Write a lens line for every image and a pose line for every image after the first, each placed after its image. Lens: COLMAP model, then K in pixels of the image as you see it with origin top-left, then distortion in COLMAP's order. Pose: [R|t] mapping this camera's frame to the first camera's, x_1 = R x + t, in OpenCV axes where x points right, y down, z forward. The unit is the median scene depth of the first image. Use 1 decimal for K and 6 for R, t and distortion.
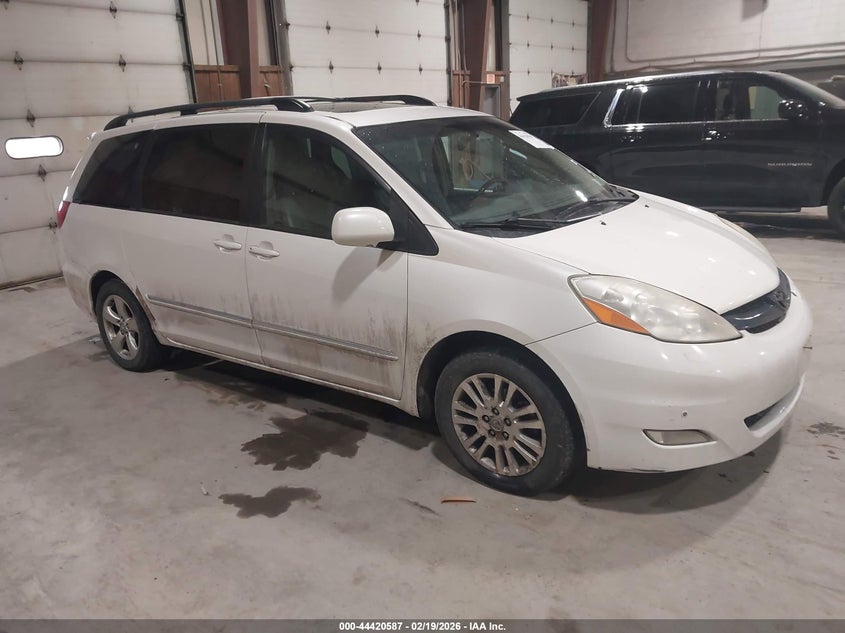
lens RADIAL K [[654.6, 0, 422.5], [0, 654.6, 337.4], [0, 0, 1]] dist [-0.010642, -0.007555]
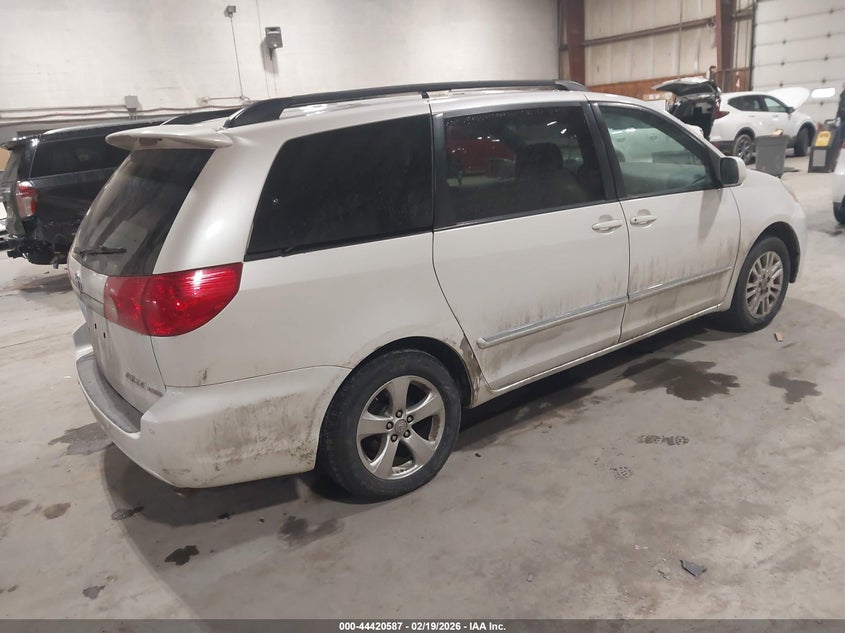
lens RADIAL K [[659.0, 0, 422.5], [0, 659.0, 316.5], [0, 0, 1]] dist [0.009072, -0.001520]
pose [[0.299914, -0.234434, 0.924712, -1.256021], [0.365205, 0.923705, 0.115731, -0.221382], [-0.881293, 0.303000, 0.362648, 0.889534]]
